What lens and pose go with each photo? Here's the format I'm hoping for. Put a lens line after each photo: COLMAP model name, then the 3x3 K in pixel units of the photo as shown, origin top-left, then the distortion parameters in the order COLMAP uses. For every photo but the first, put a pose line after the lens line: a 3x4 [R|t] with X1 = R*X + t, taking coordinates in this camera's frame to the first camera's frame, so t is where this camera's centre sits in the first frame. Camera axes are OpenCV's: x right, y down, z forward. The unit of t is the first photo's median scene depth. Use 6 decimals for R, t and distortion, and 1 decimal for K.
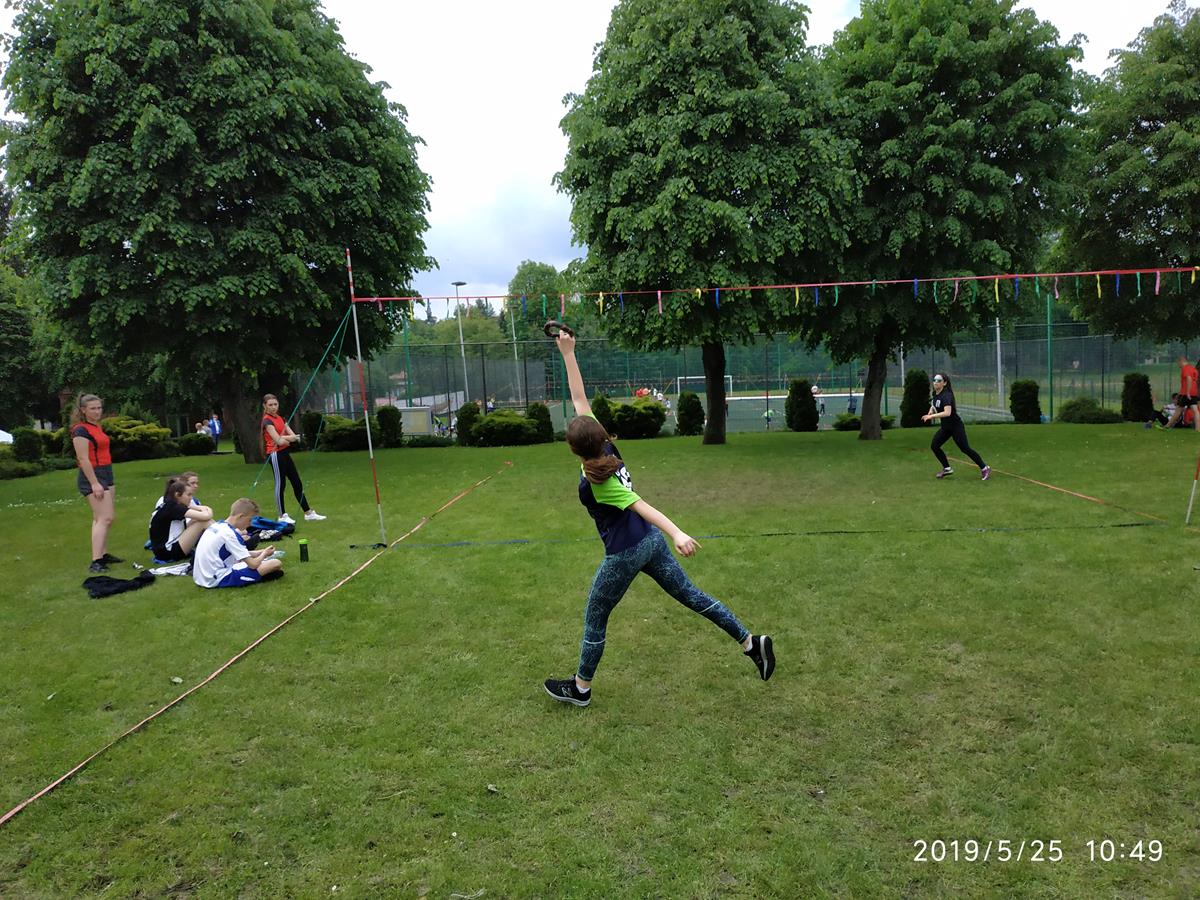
lens RADIAL K [[896.4, 0, 615.5], [0, 896.4, 421.3], [0, 0, 1]] dist [0.023144, -0.056879]
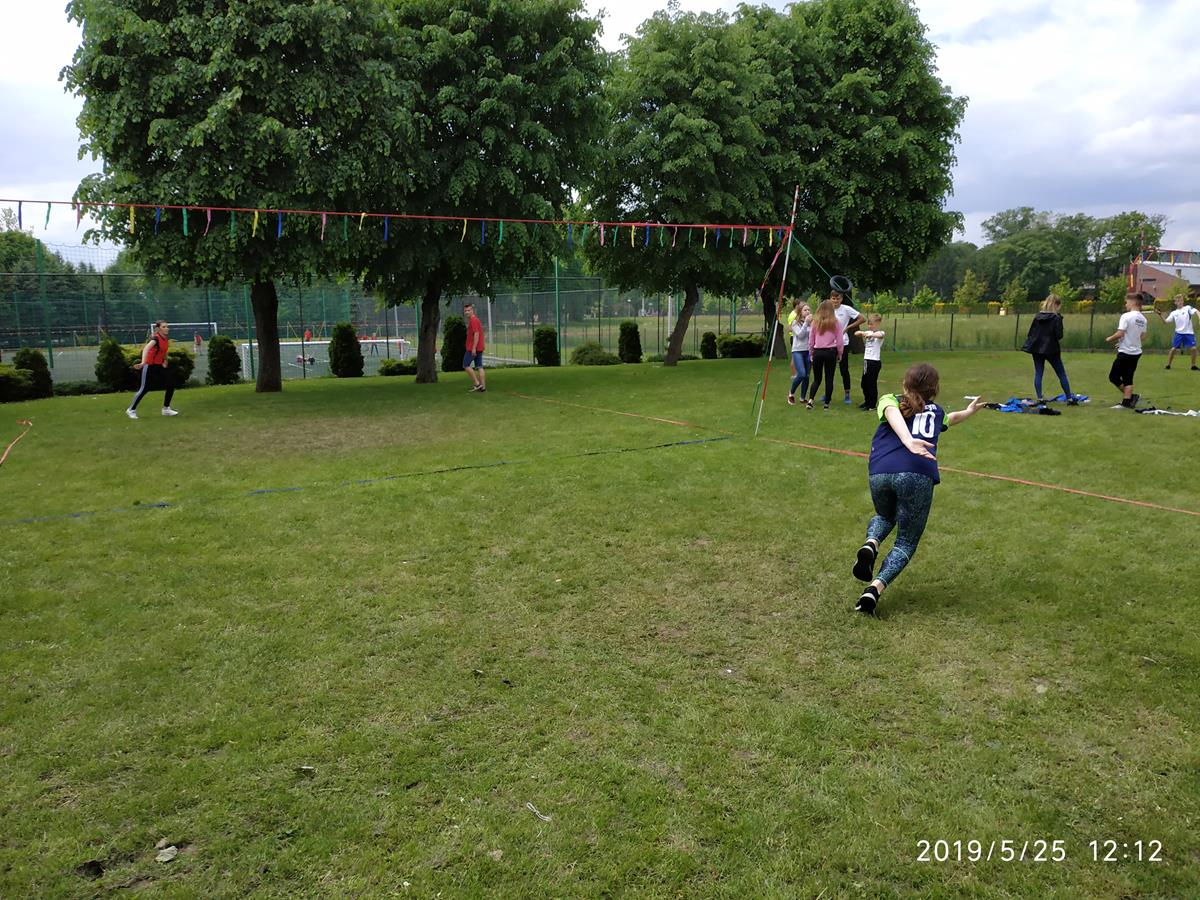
lens RADIAL K [[901.9, 0, 596.5], [0, 901.9, 405.7], [0, 0, 1]] dist [0.022159, -0.041008]
pose [[0.849036, -0.037750, 0.526985, -0.111705], [0.018822, 0.998972, 0.041237, 0.009128], [-0.528000, -0.025092, 0.848874, 0.039615]]
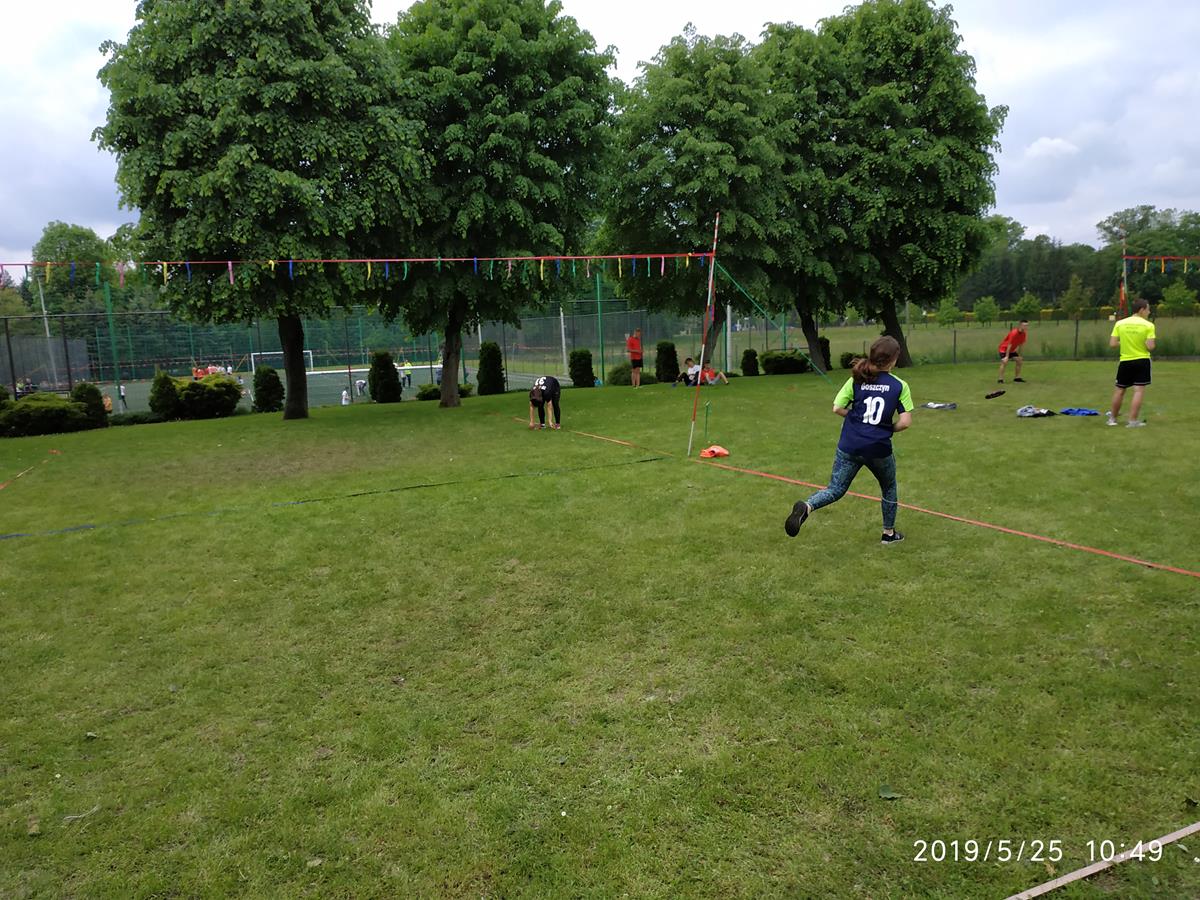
lens RADIAL K [[896.4, 0, 615.5], [0, 896.4, 421.3], [0, 0, 1]] dist [0.023144, -0.056879]
pose [[0.898552, -0.053158, 0.435637, -0.005470], [0.040714, 0.998453, 0.037857, 0.006111], [-0.436975, -0.016280, 0.899326, -0.049885]]
